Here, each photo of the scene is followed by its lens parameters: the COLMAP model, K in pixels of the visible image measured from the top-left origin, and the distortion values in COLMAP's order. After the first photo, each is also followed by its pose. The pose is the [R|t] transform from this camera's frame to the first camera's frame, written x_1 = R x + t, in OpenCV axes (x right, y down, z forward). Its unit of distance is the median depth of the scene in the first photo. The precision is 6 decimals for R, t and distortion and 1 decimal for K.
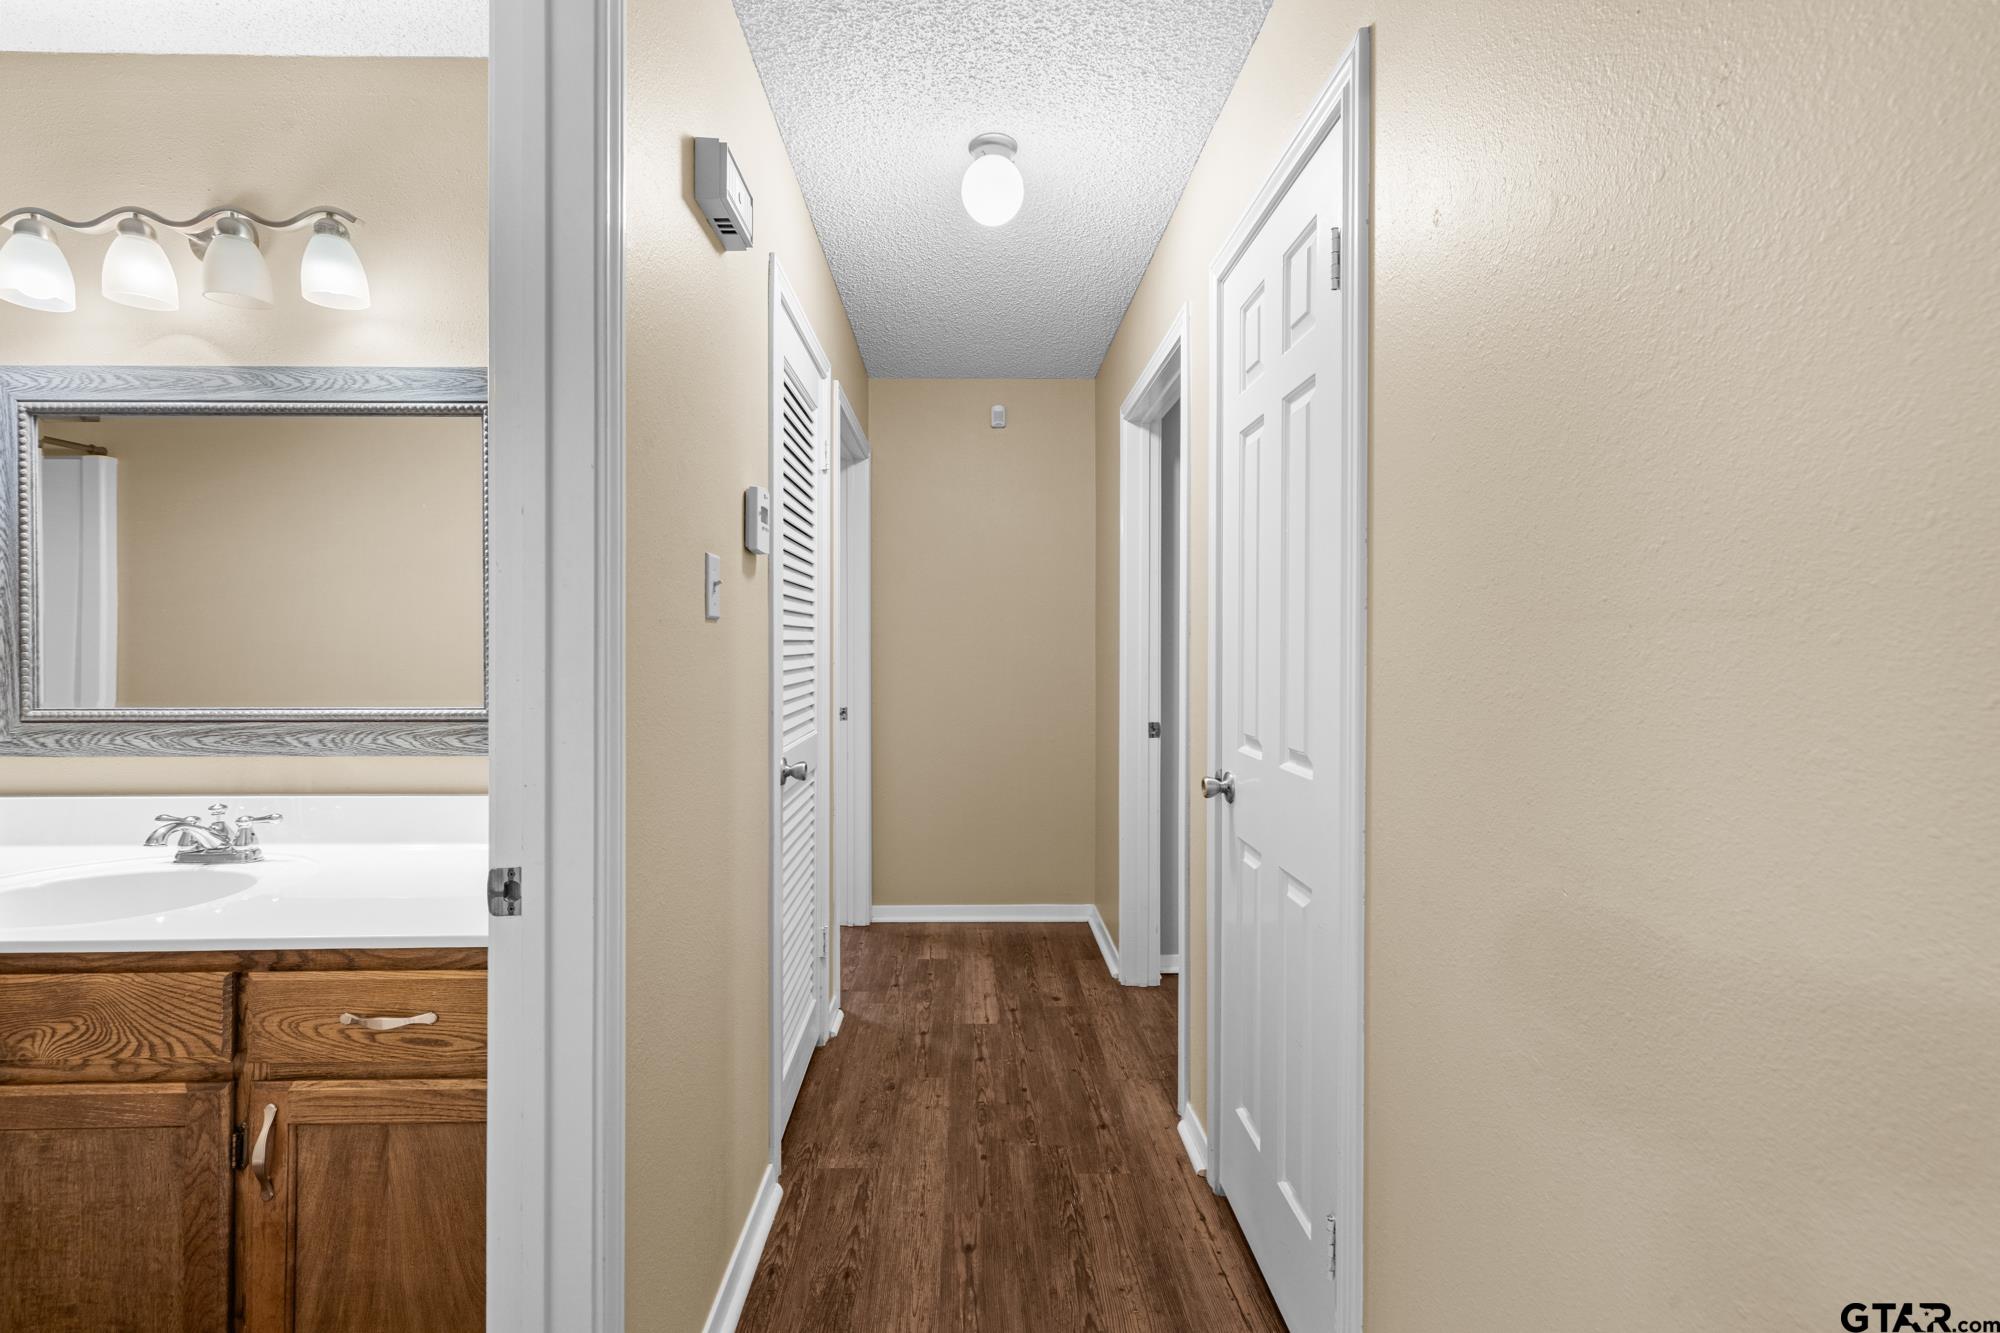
lens RADIAL K [[820.3, 0, 994.6], [0, 820.3, 659.2], [0, 0, 1]] dist [0.002146, 0.000305]
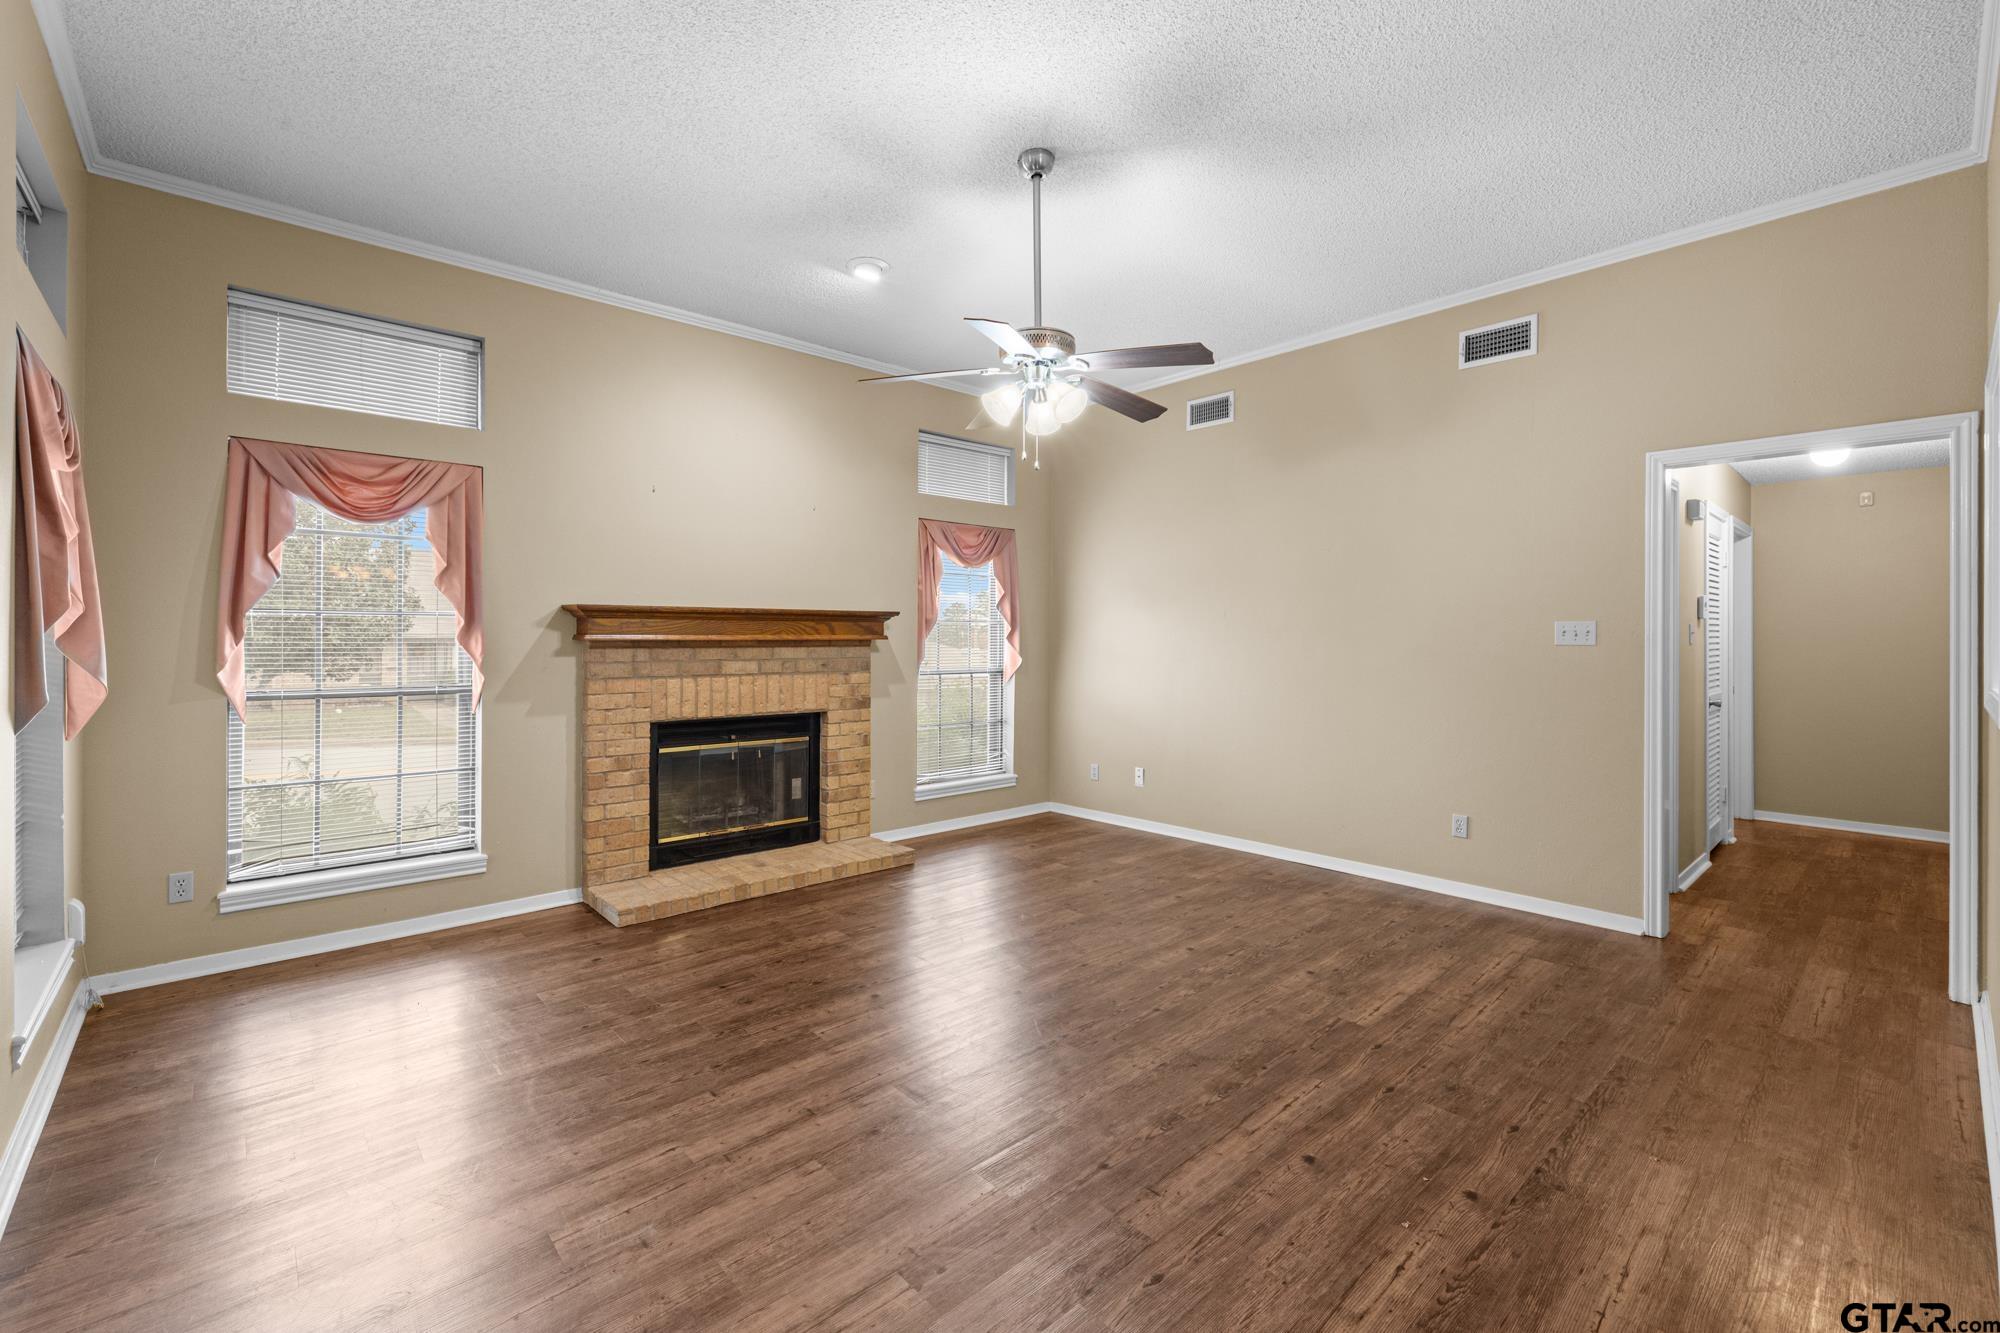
lens RADIAL K [[820.3, 0, 994.0], [0, 820.3, 660.7], [0, 0, 1]] dist [0.002146, 0.000305]
pose [[0.637865, -0.005802, -0.770127, 0.281237], [0.001428, 0.999979, -0.006350, 0.022730], [0.770147, 0.002951, 0.637859, -2.294350]]
